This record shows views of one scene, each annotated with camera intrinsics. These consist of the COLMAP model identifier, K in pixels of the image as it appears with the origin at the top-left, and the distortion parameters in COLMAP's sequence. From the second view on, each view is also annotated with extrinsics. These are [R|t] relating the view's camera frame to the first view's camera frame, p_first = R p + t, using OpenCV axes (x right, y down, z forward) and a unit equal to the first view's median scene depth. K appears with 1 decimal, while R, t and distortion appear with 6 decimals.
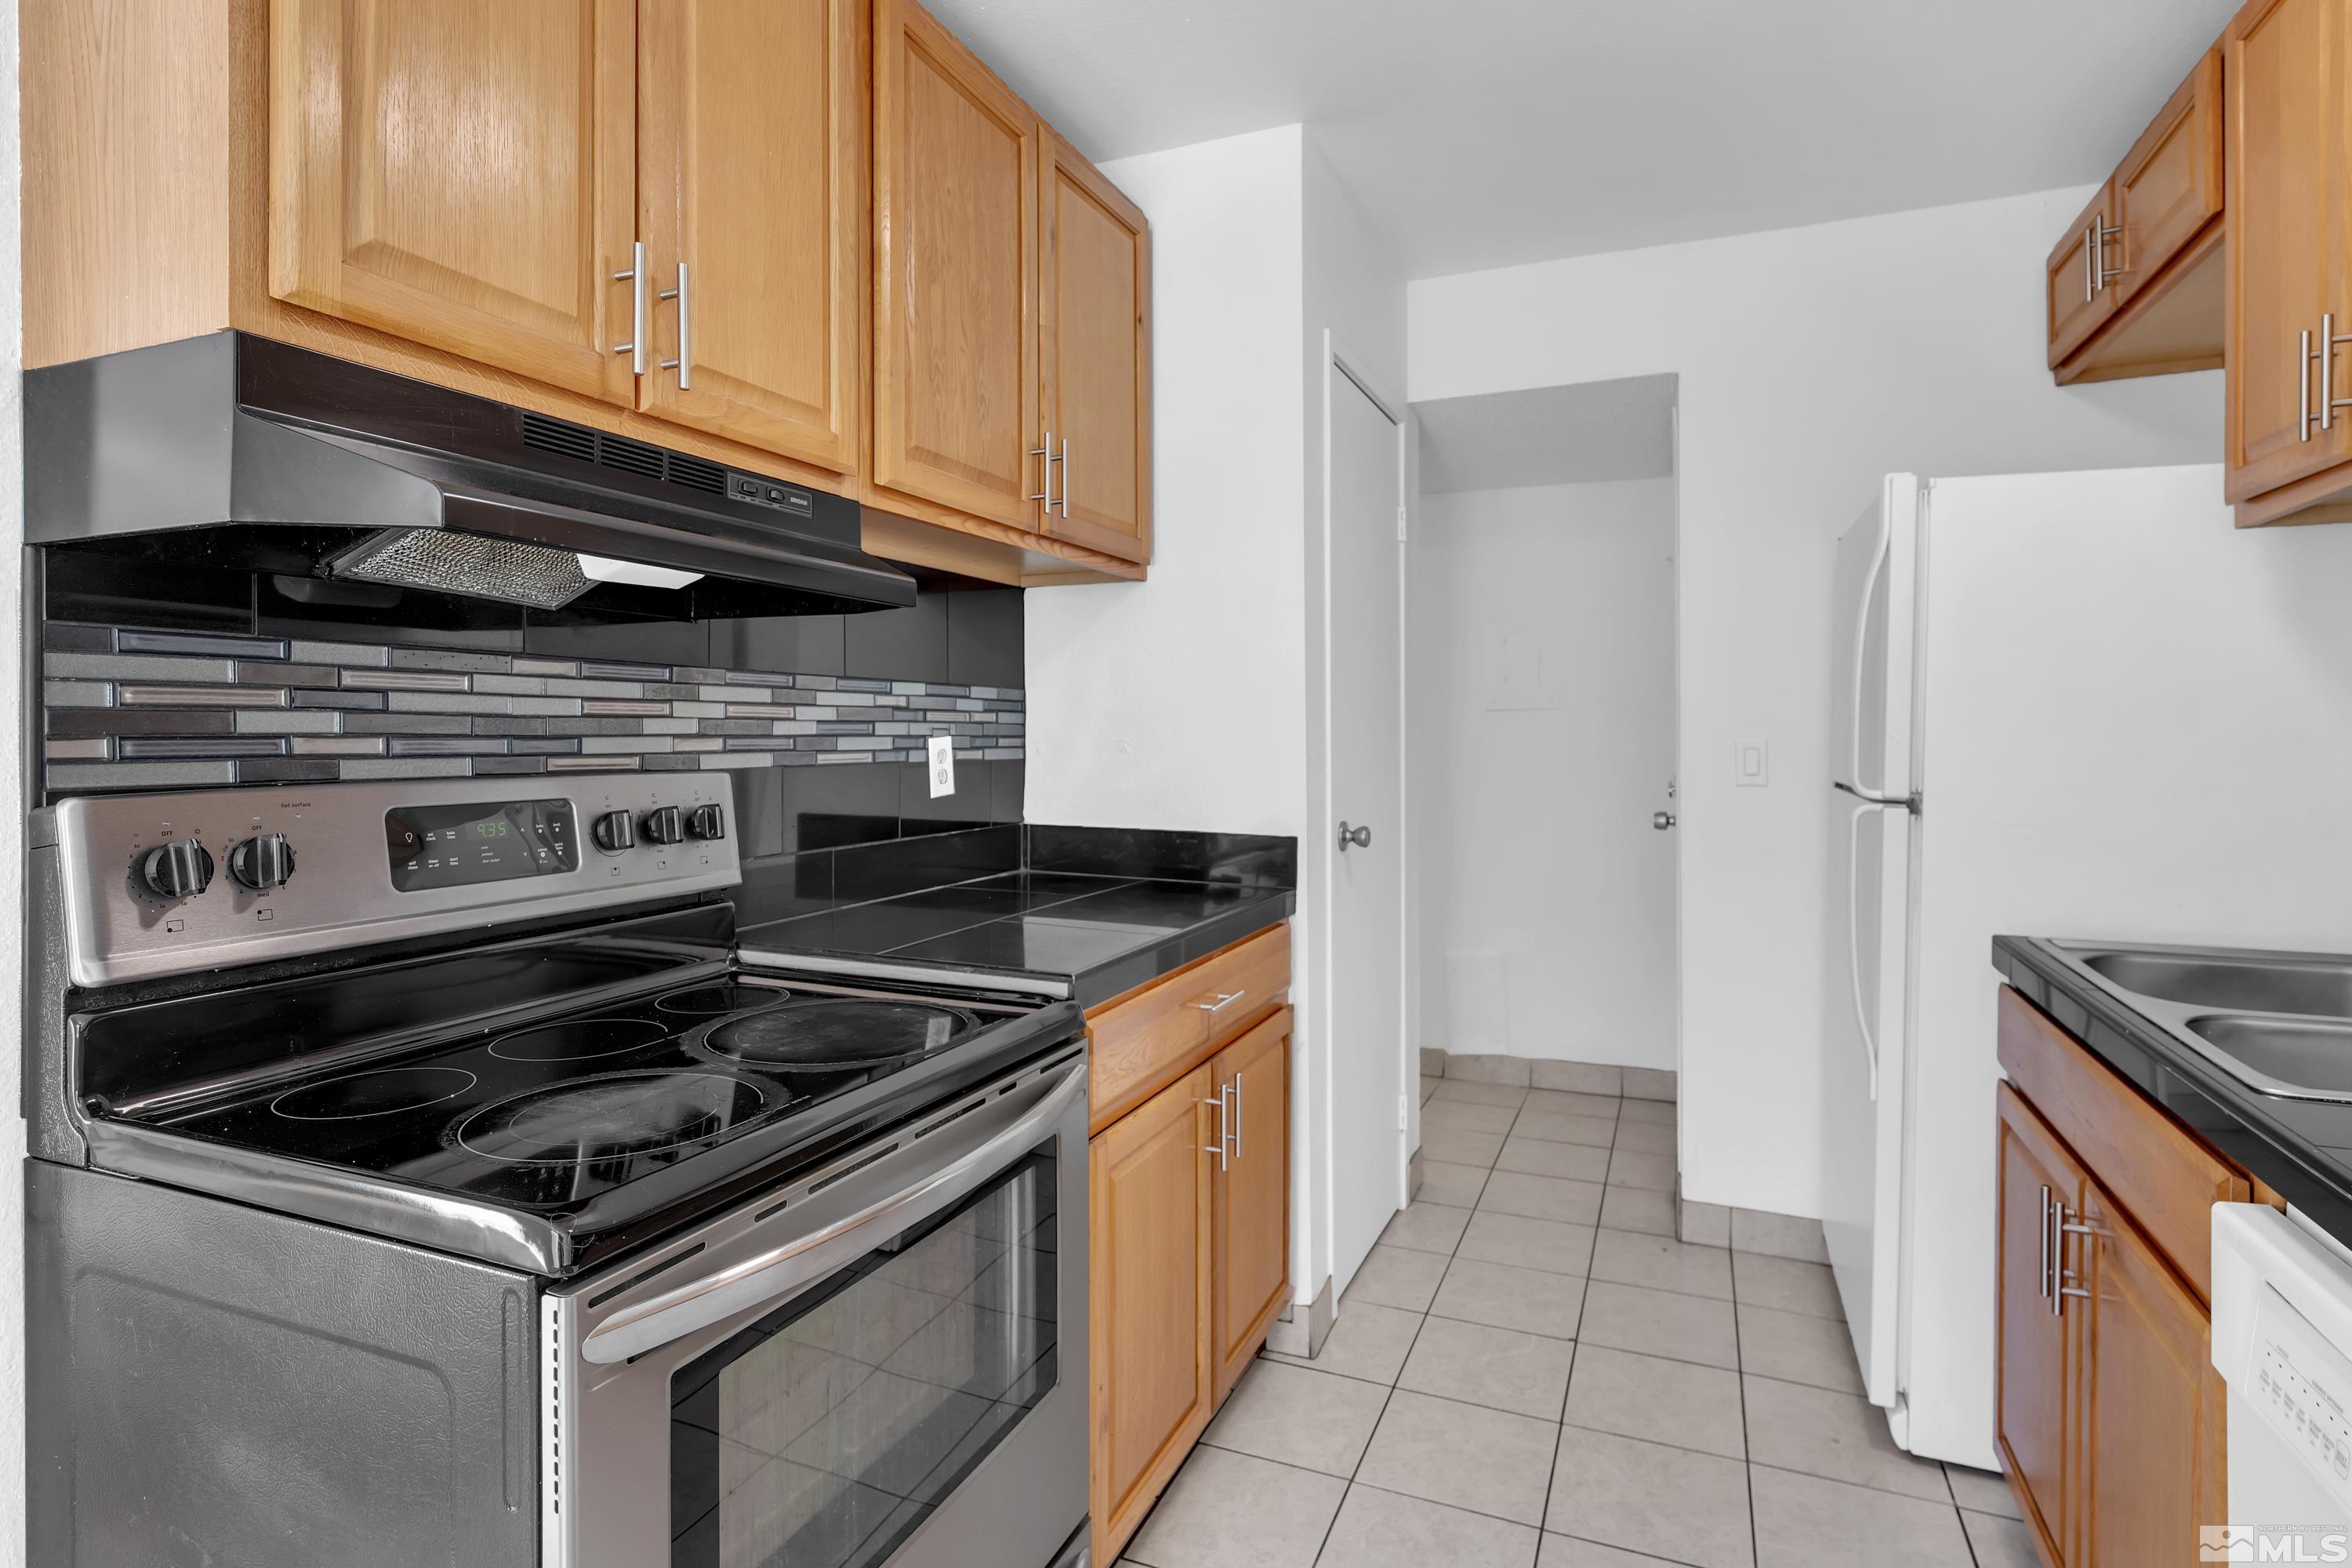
lens RADIAL K [[1211.7, 0, 1179.4], [0, 1211.7, 738.8], [0, 0, 1]] dist [-0.003108, -0.000722]
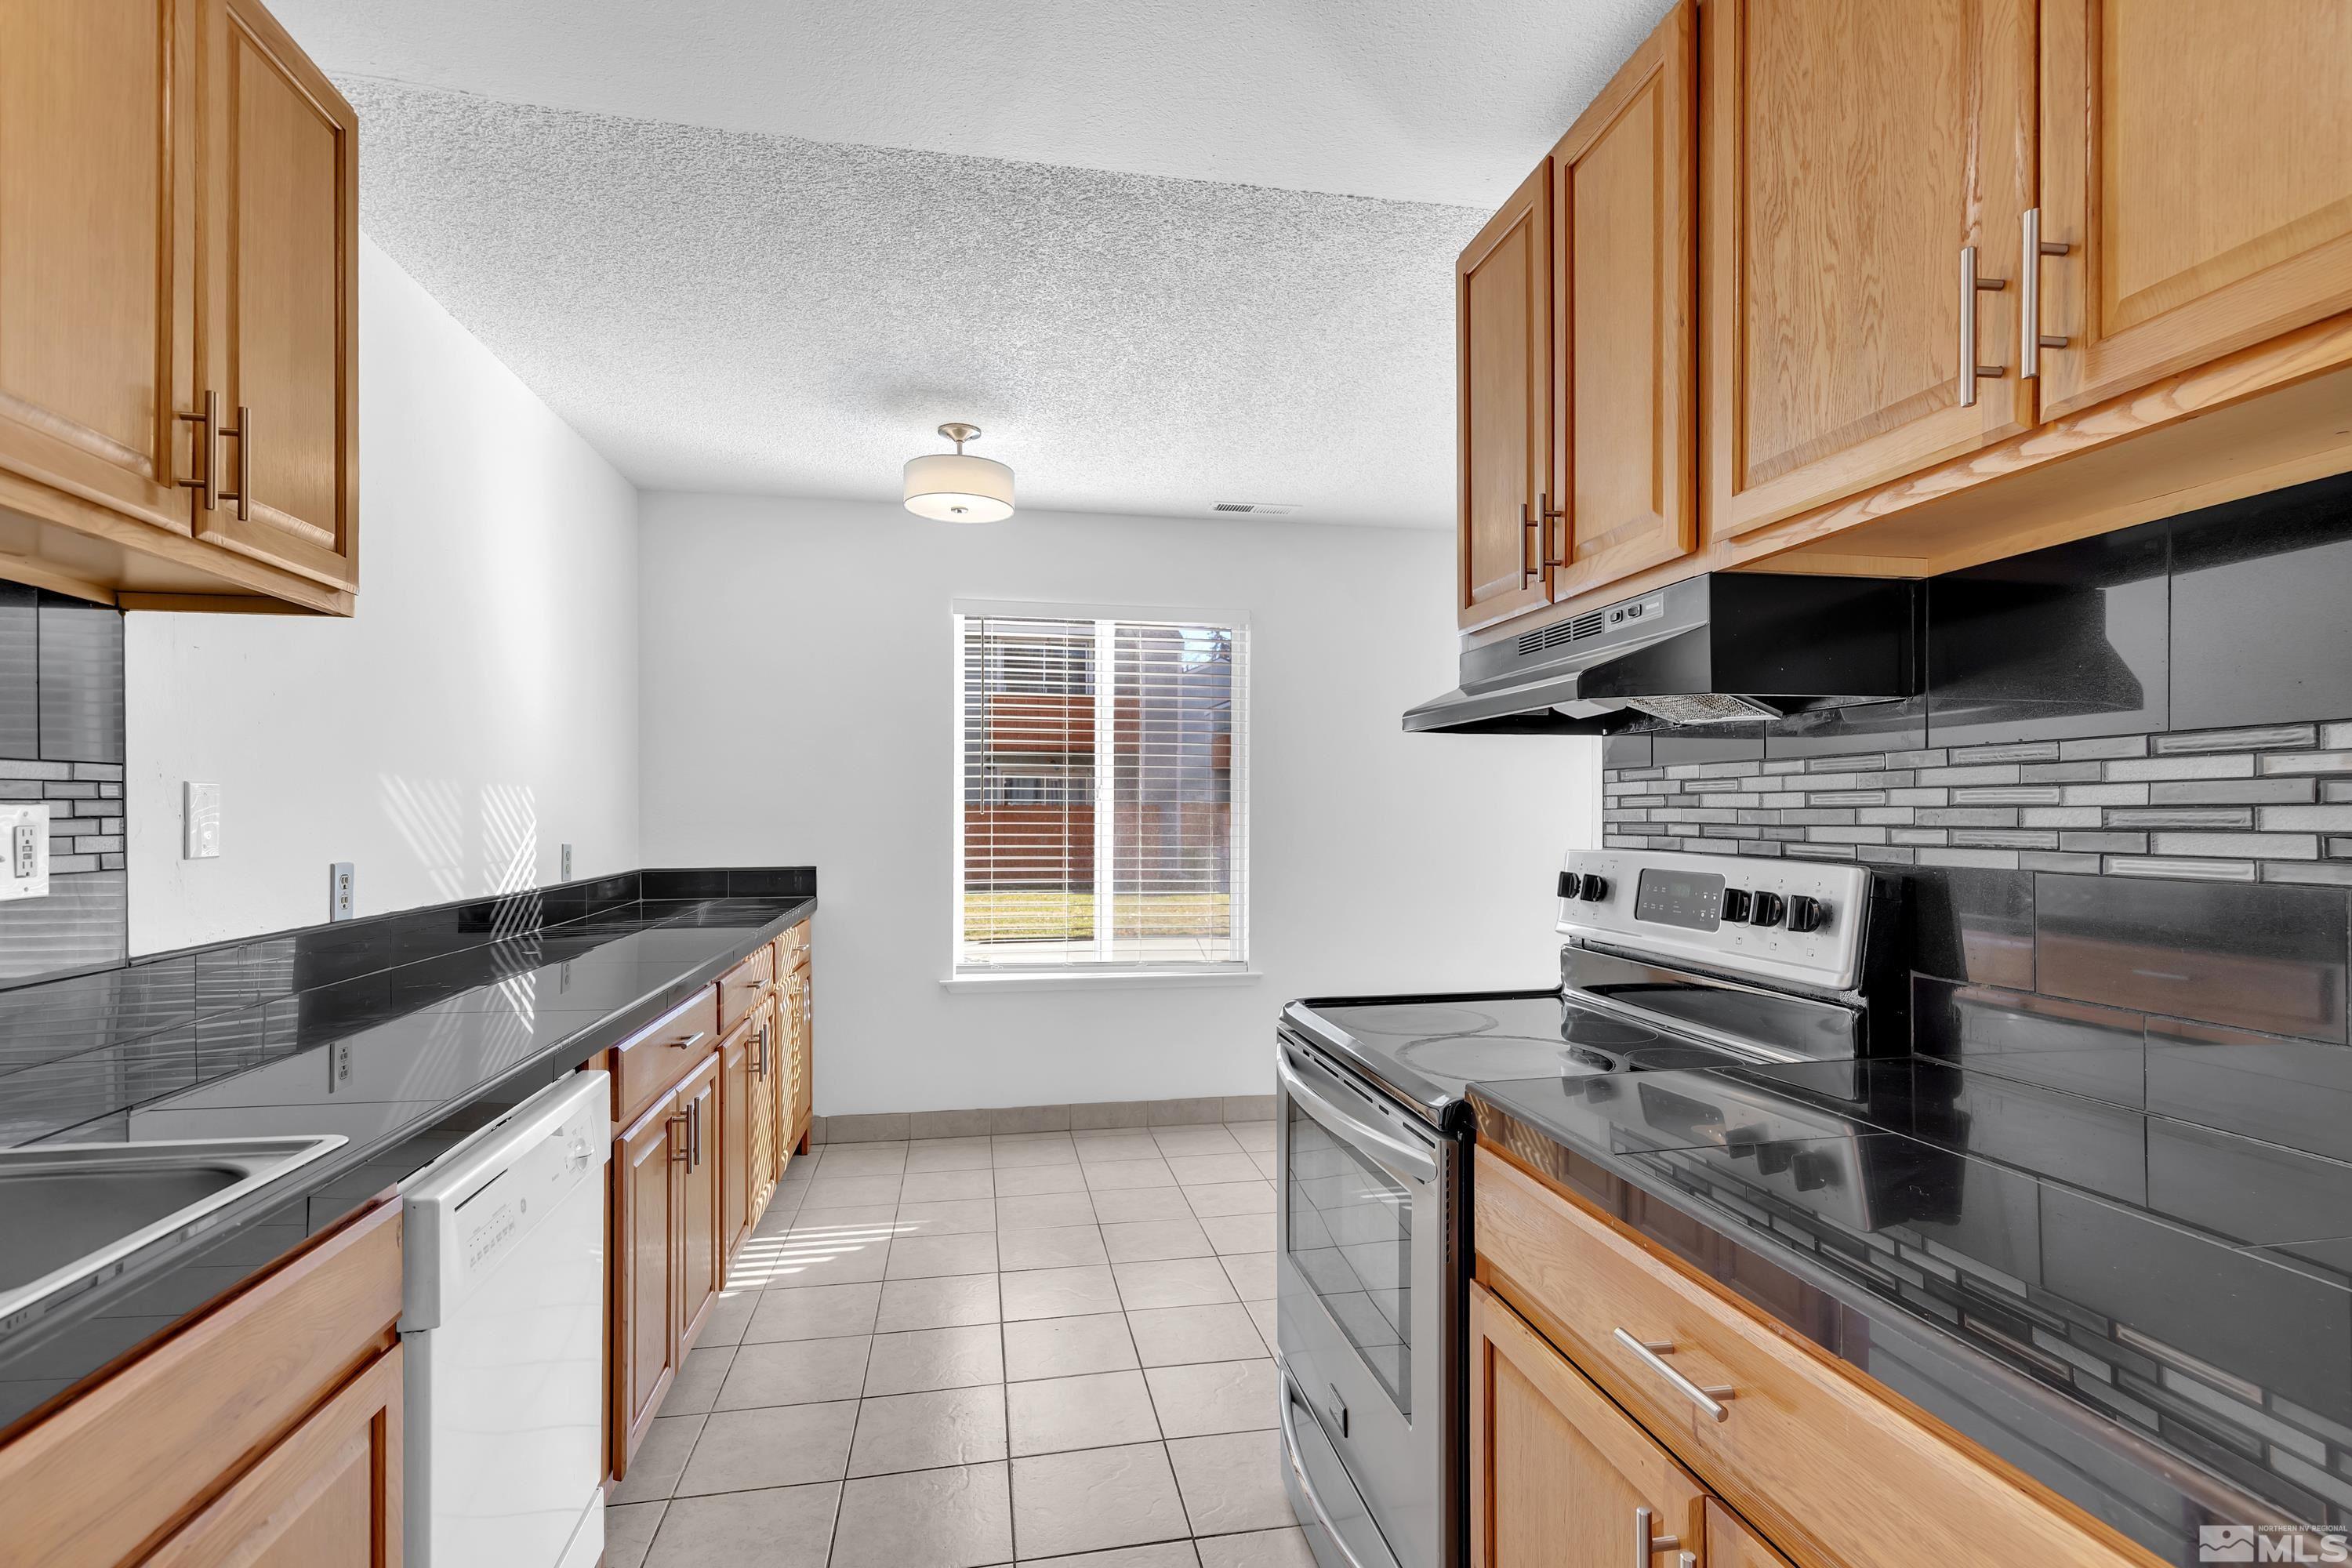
lens RADIAL K [[1023.6, 0, 1172.5], [0, 1023.6, 791.8], [0, 0, 1]] dist [-0.000422, -0.000347]
pose [[-0.831362, -0.023094, -0.555251, 0.431103], [-0.013961, 0.999689, -0.020677, -0.004603], [0.555556, -0.009438, -0.831426, 1.209839]]
